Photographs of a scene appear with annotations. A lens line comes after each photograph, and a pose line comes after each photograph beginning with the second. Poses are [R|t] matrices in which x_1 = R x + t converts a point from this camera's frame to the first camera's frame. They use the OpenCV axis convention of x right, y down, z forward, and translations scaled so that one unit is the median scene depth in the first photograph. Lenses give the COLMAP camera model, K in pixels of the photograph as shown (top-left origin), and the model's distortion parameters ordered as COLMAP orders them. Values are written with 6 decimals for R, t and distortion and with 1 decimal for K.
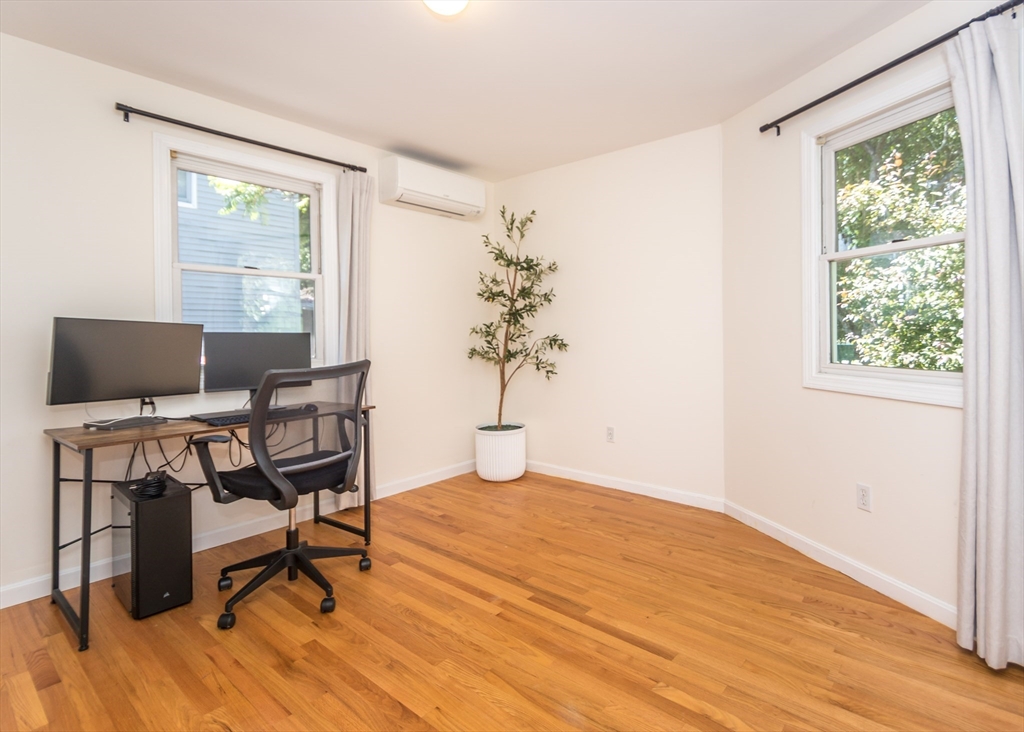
lens RADIAL K [[508.2, 0, 529.6], [0, 508.2, 342.7], [0, 0, 1]] dist [0.001550, -0.000390]
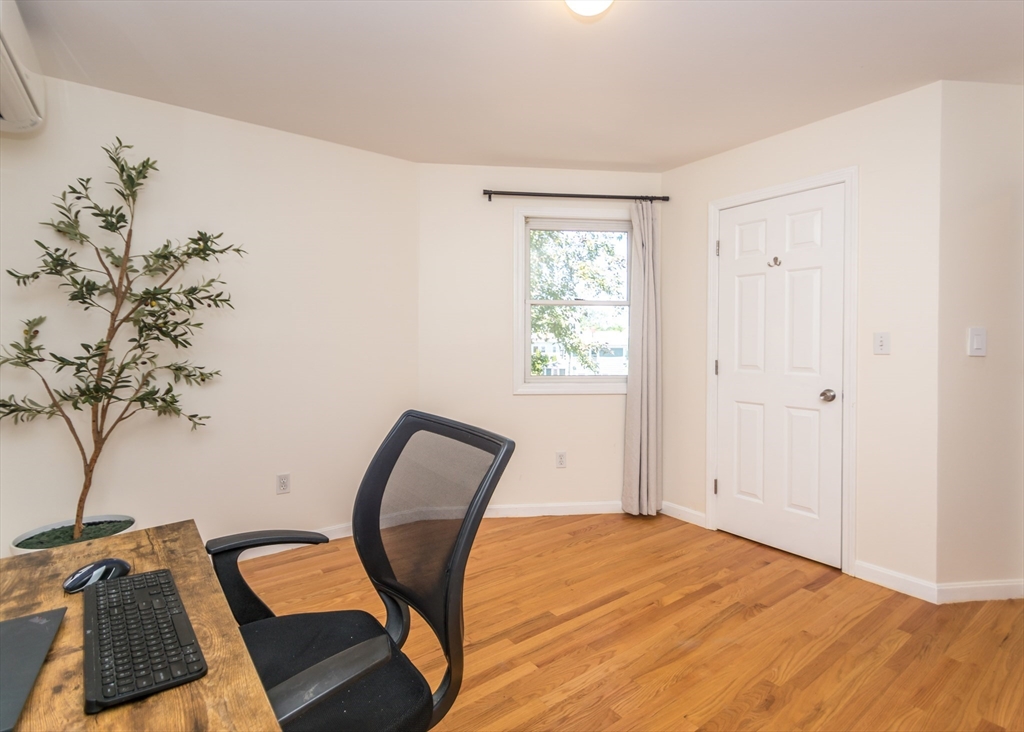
lens RADIAL K [[509.8, 0, 513.0], [0, 509.8, 357.9], [0, 0, 1]] dist [0.002838, -0.000397]
pose [[0.242761, -0.017824, 0.969922, -0.714594], [0.027502, 0.999556, 0.011485, -0.024725], [-0.969696, 0.023887, 0.243144, 0.602596]]
